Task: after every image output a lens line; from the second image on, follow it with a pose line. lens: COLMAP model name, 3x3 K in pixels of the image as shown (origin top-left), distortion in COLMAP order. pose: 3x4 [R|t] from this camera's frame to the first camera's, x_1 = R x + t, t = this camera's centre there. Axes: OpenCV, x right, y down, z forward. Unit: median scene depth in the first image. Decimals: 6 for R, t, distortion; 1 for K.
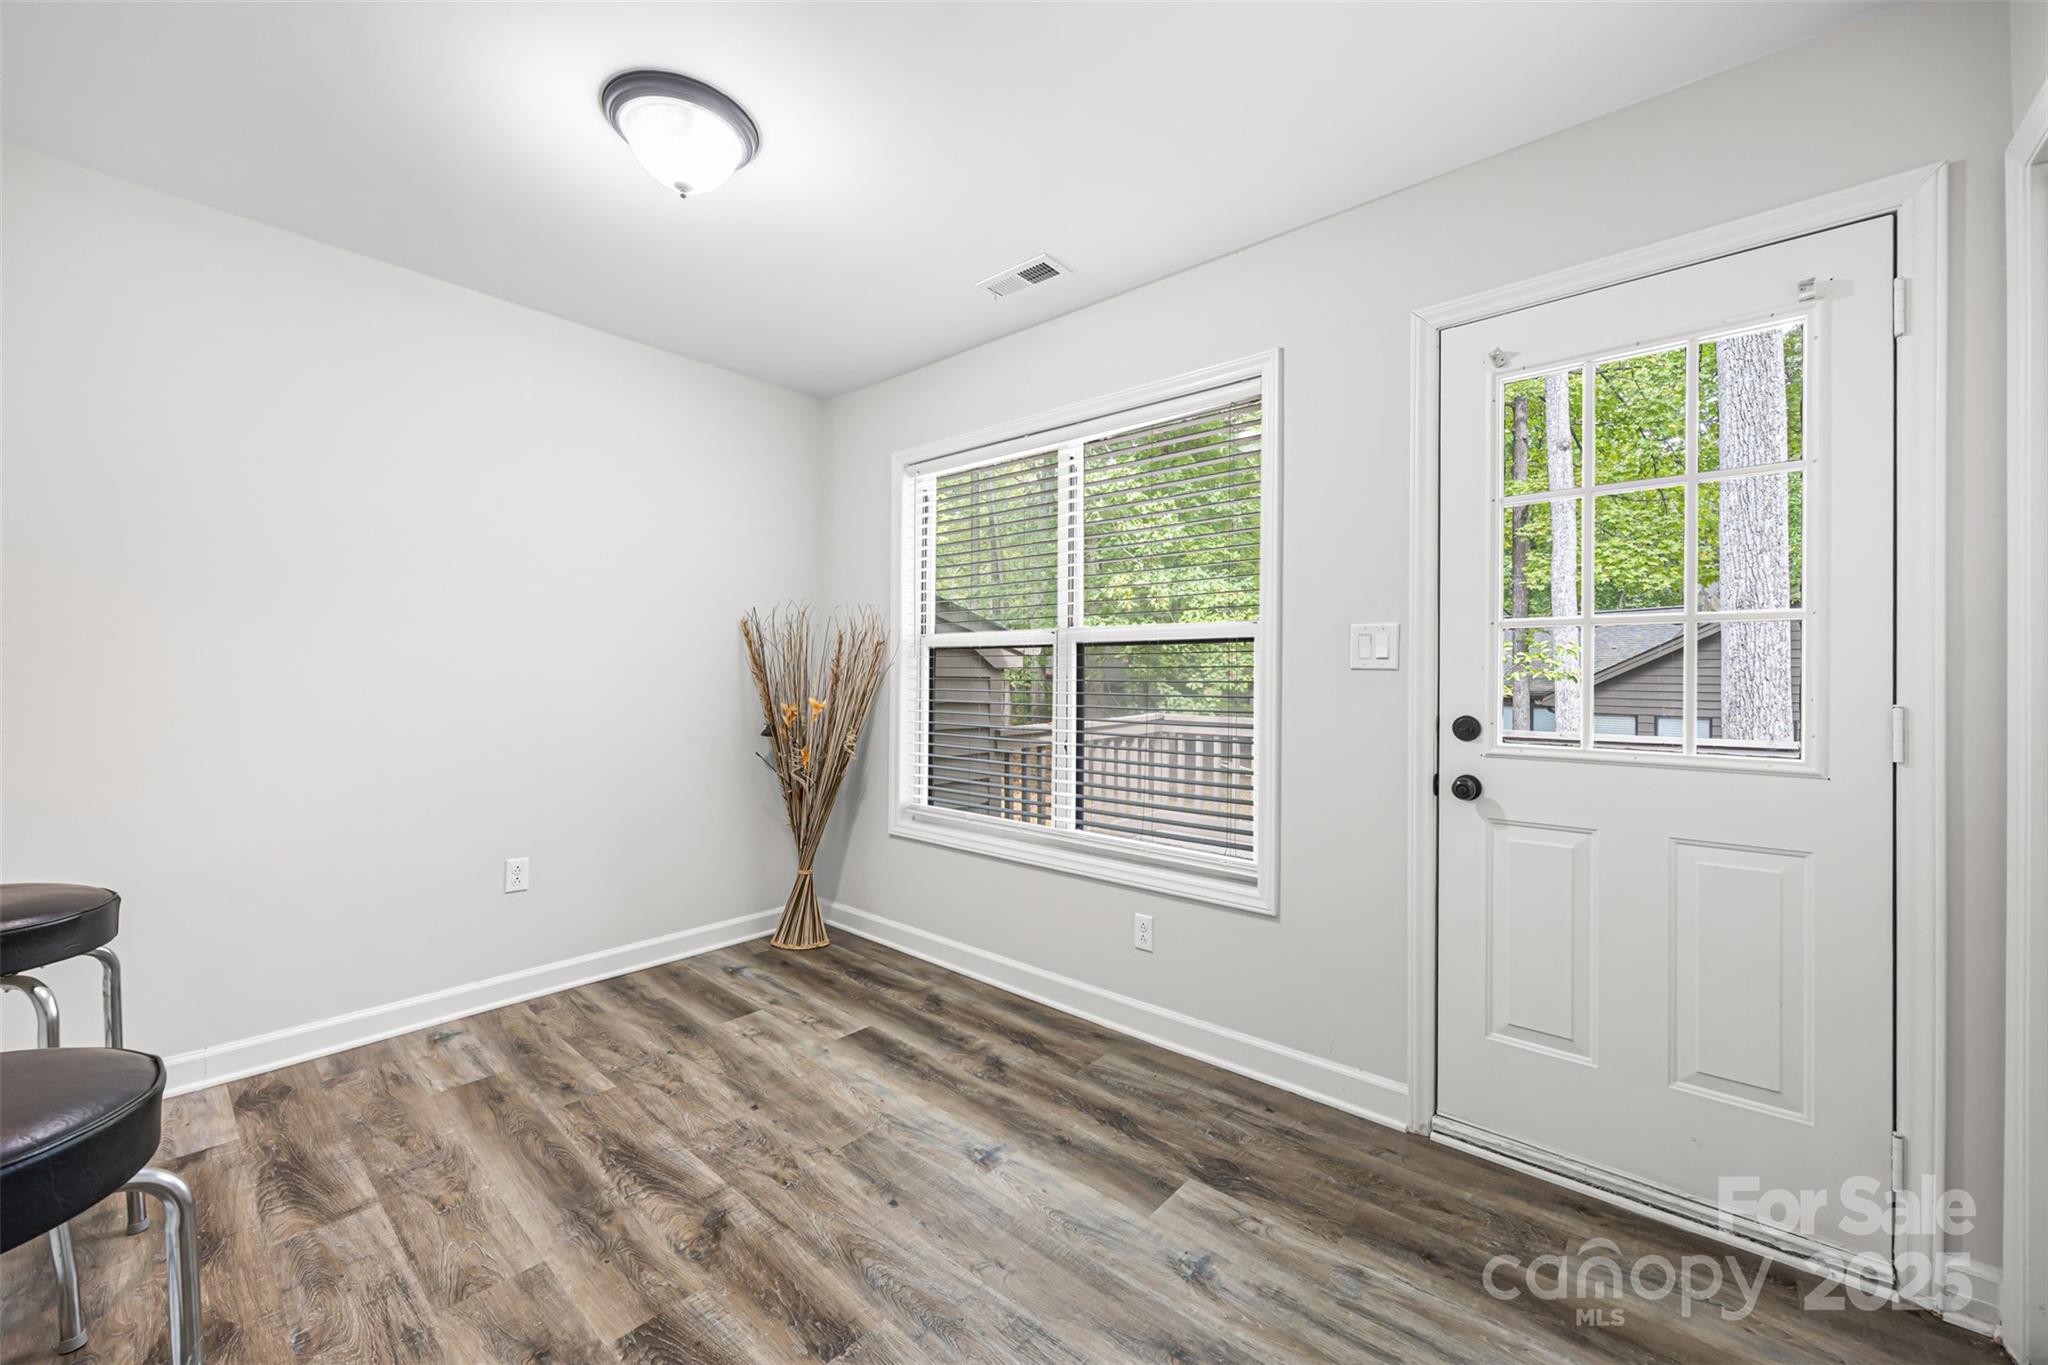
lens RADIAL K [[784.2, 0, 1022.7], [0, 784.2, 673.2], [0, 0, 1]] dist [-0.002579, -0.000090]
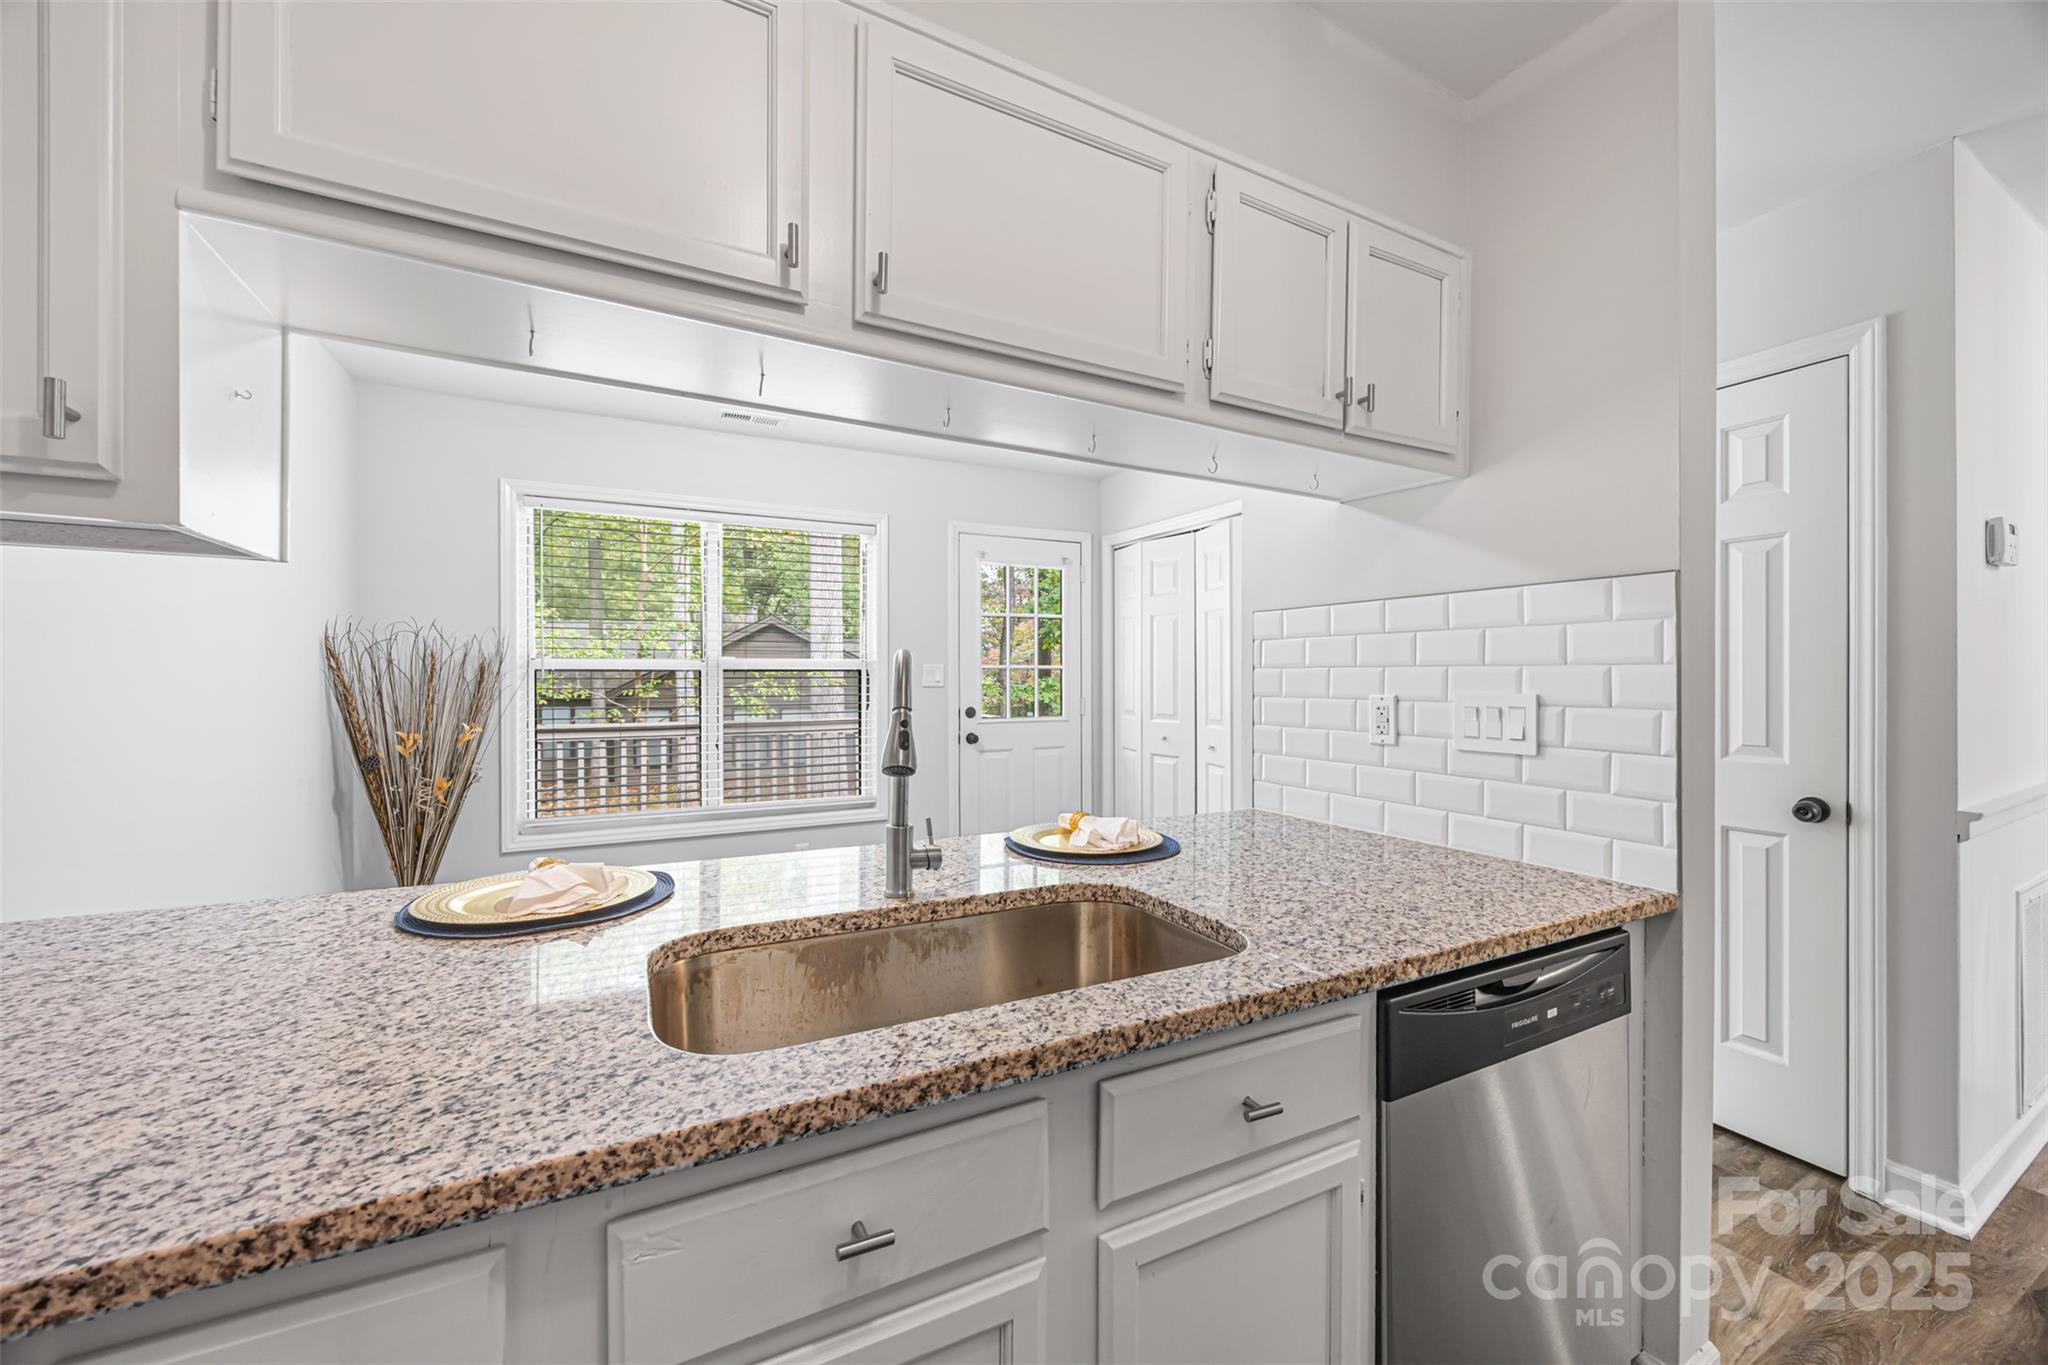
lens RADIAL K [[784.2, 0, 1022.7], [0, 784.2, 673.2], [0, 0, 1]] dist [-0.002579, -0.000090]
pose [[0.434814, -0.008516, 0.900480, -1.334494], [0.002137, 0.999962, 0.008424, -0.060947], [-0.900518, -0.001738, 0.434816, -0.130903]]
